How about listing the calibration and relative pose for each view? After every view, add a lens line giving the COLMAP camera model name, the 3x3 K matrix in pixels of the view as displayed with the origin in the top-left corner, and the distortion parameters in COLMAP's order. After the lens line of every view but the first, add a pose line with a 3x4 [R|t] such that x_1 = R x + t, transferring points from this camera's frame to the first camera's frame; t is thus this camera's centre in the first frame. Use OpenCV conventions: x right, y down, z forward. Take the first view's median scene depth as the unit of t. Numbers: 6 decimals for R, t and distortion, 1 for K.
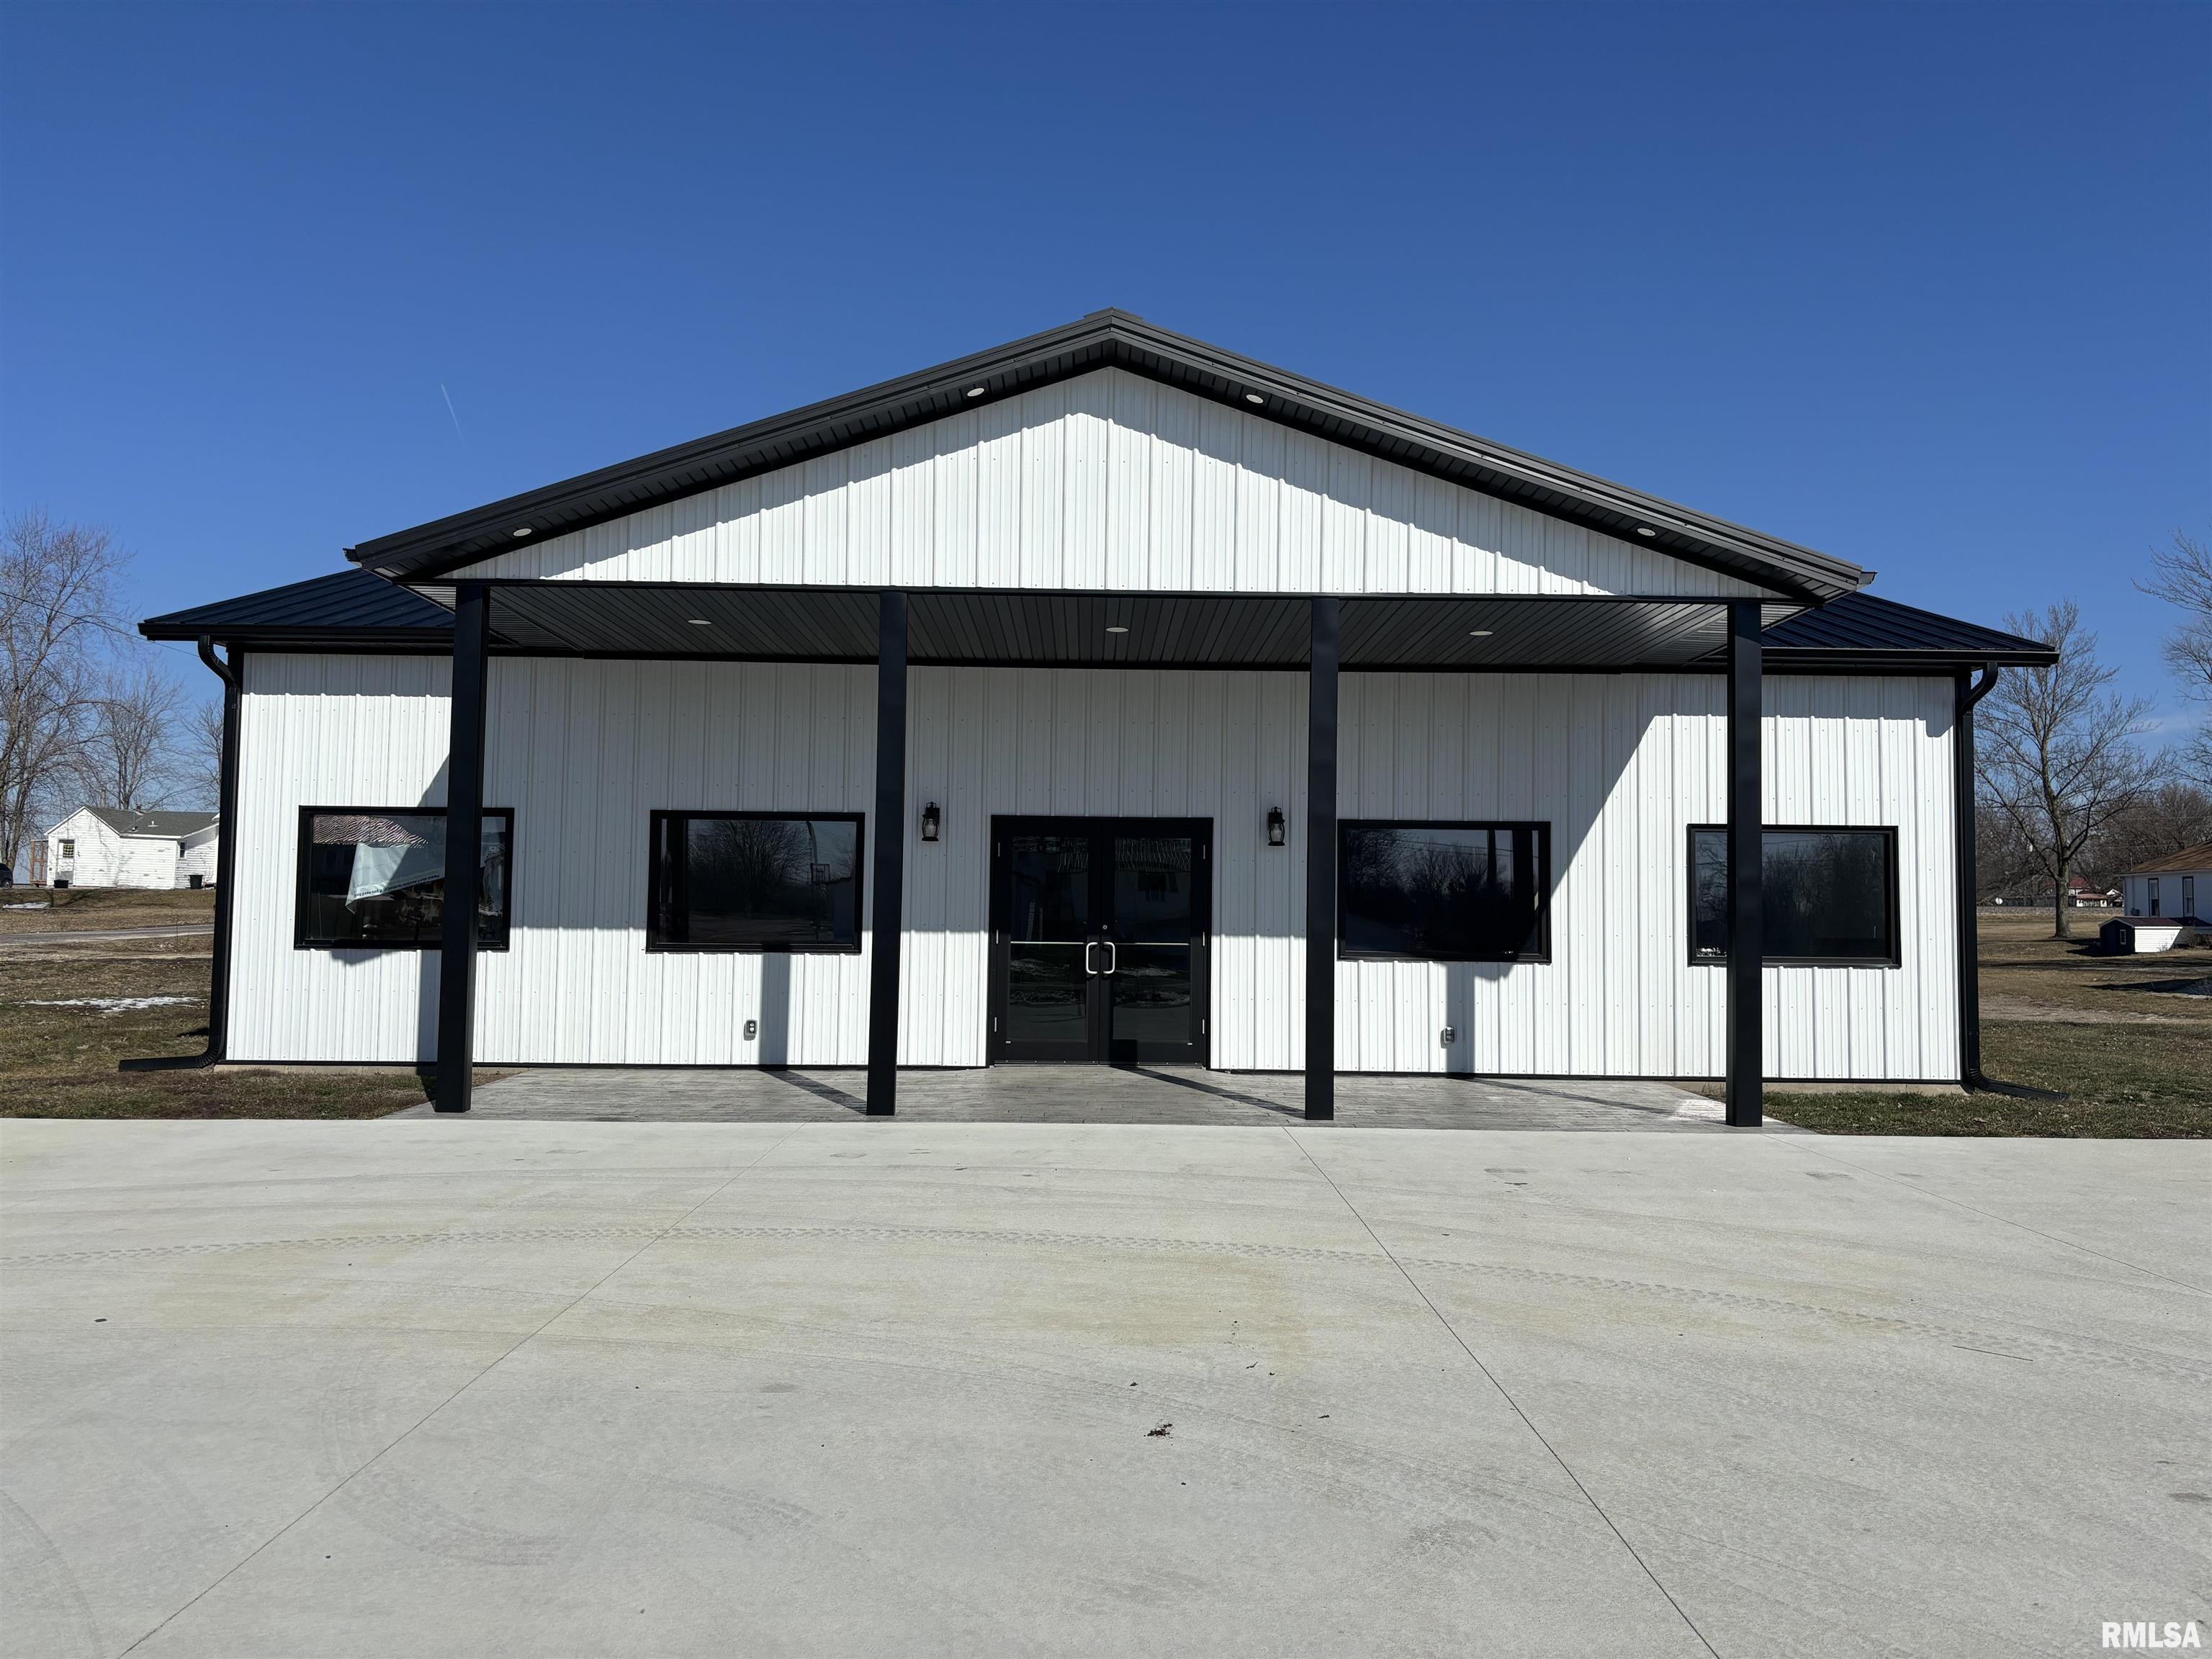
lens RADIAL K [[1673.1, 0, 1107.1], [0, 1673.1, 831.9], [0, 0, 1]] dist [0.043884, -0.011674]
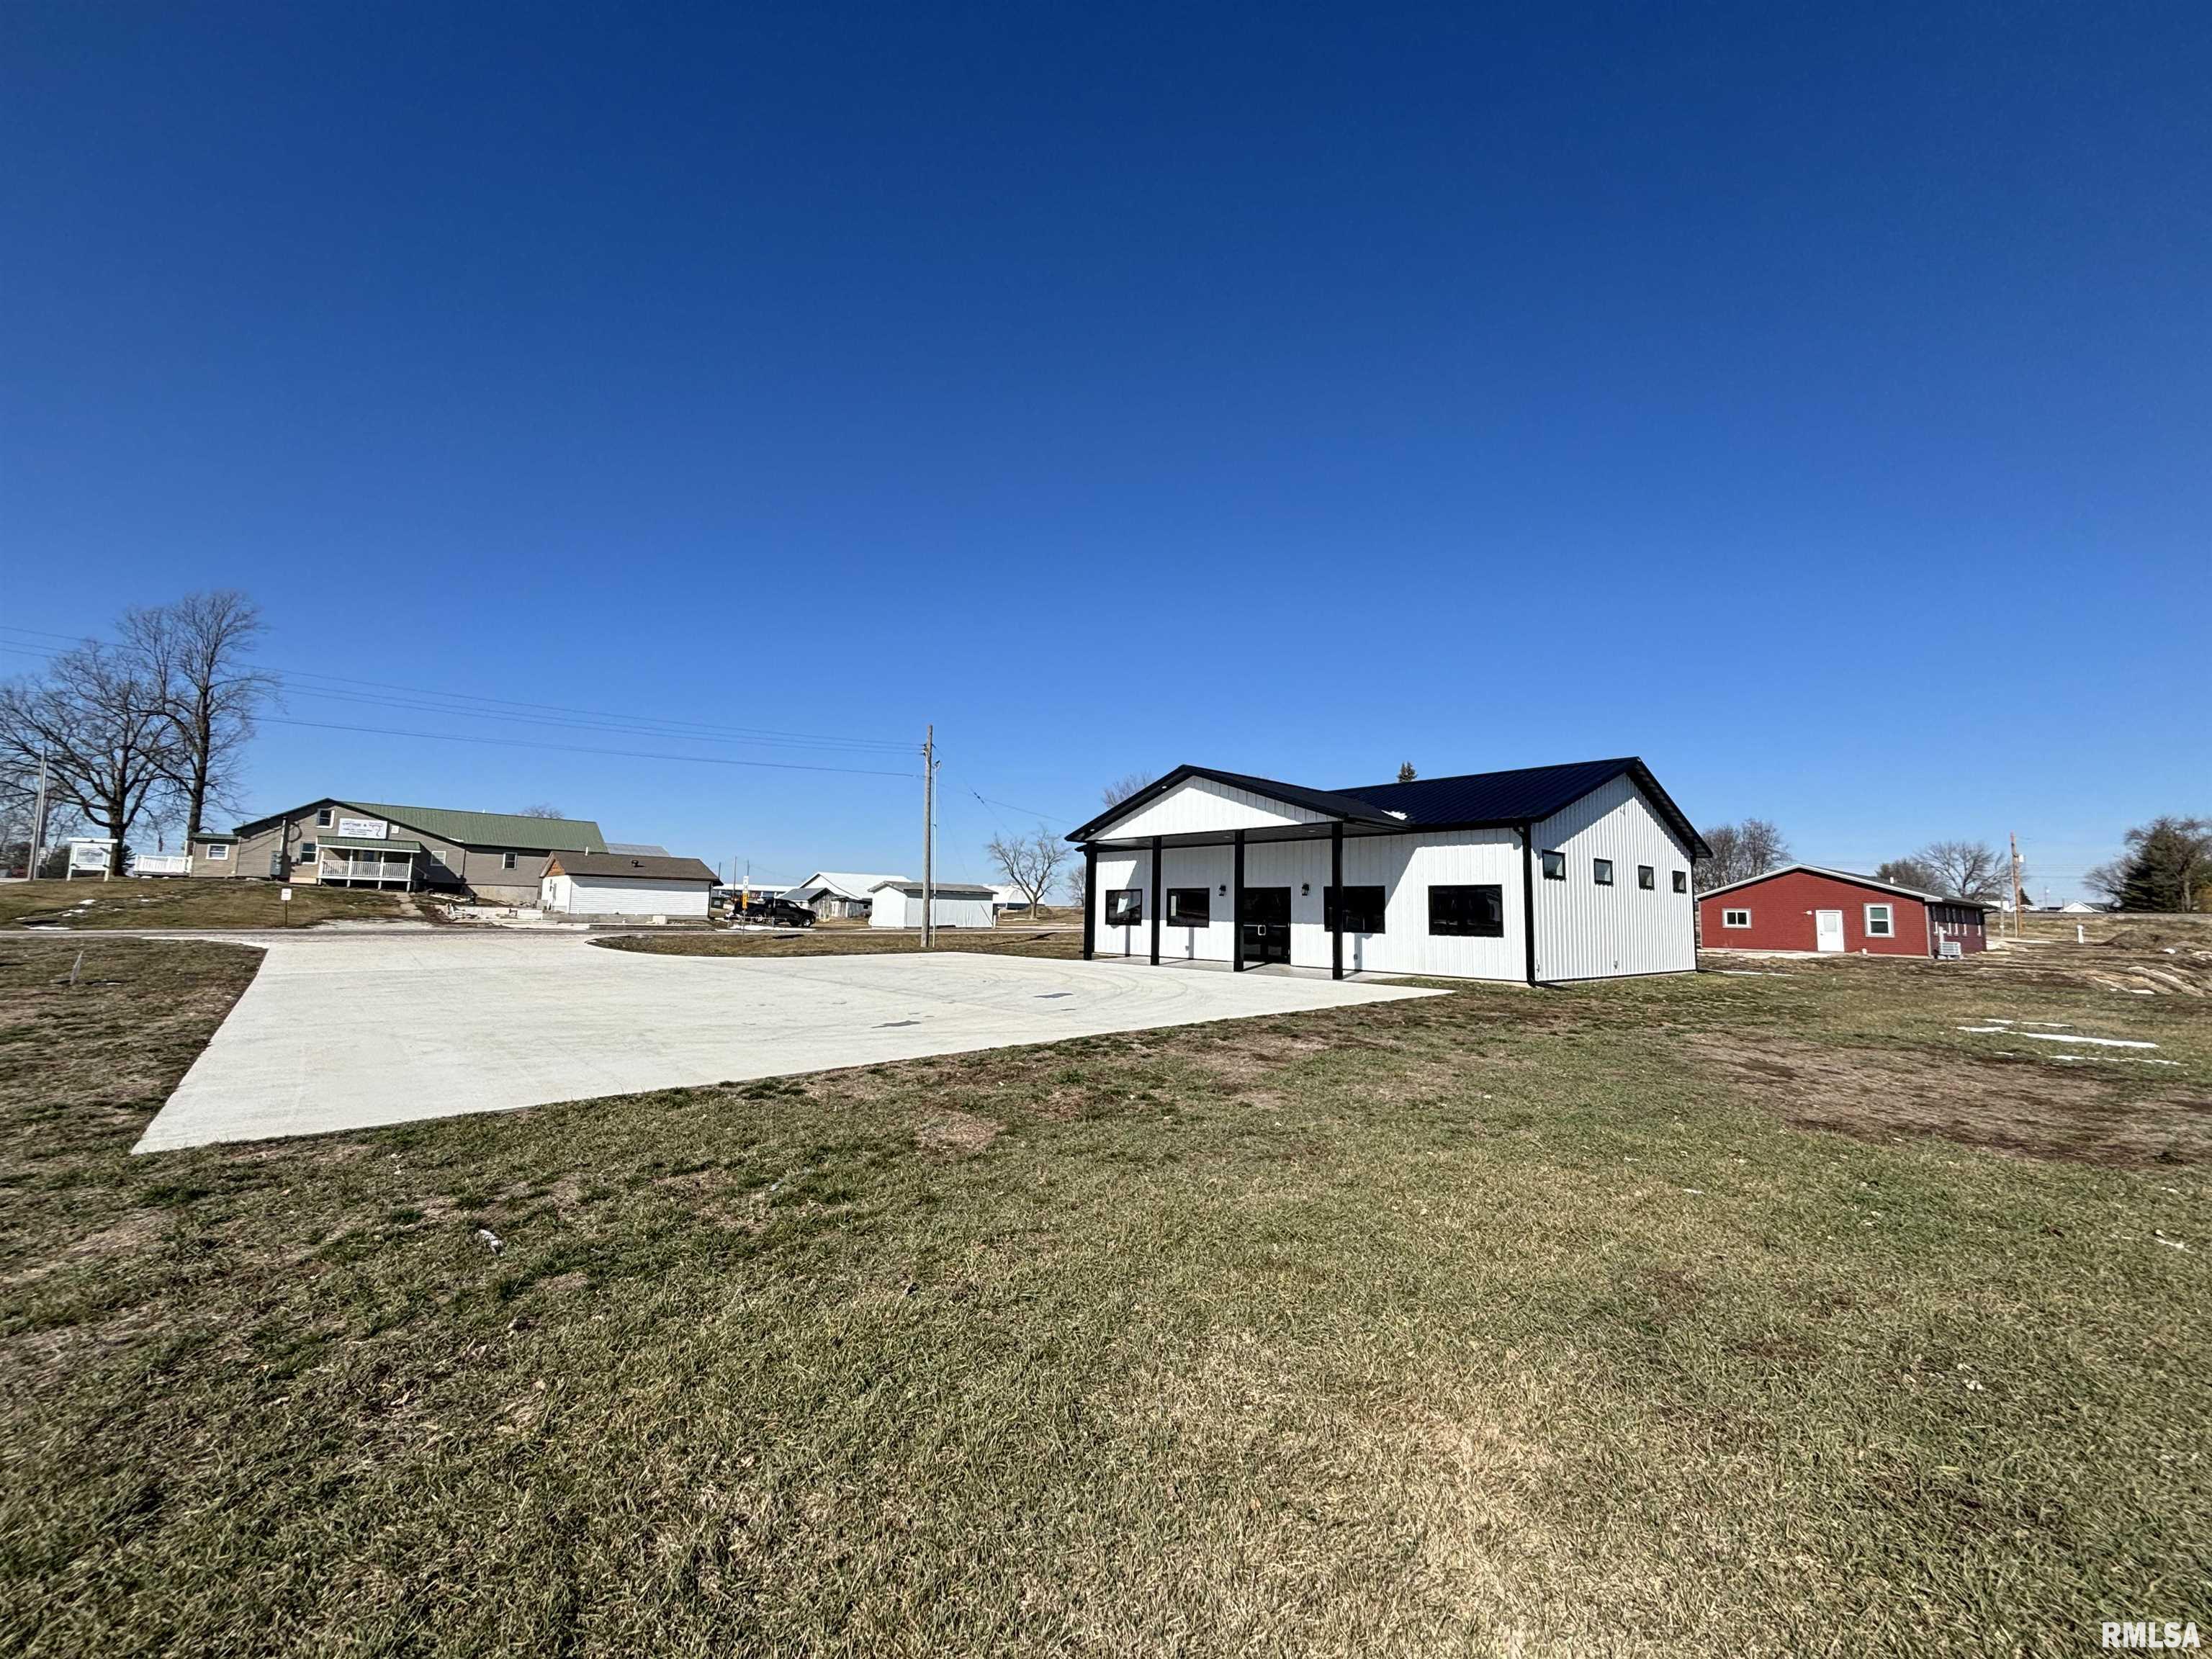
lens RADIAL K [[884.5, 0, 1098.5], [0, 884.5, 826.4], [0, 0, 1]] dist [0.011107, -0.000246]
pose [[0.657036, -0.076618, -0.749955, 1.123910], [0.030802, 0.996720, -0.074843, -0.008817], [0.753229, 0.026074, 0.657241, -0.416479]]
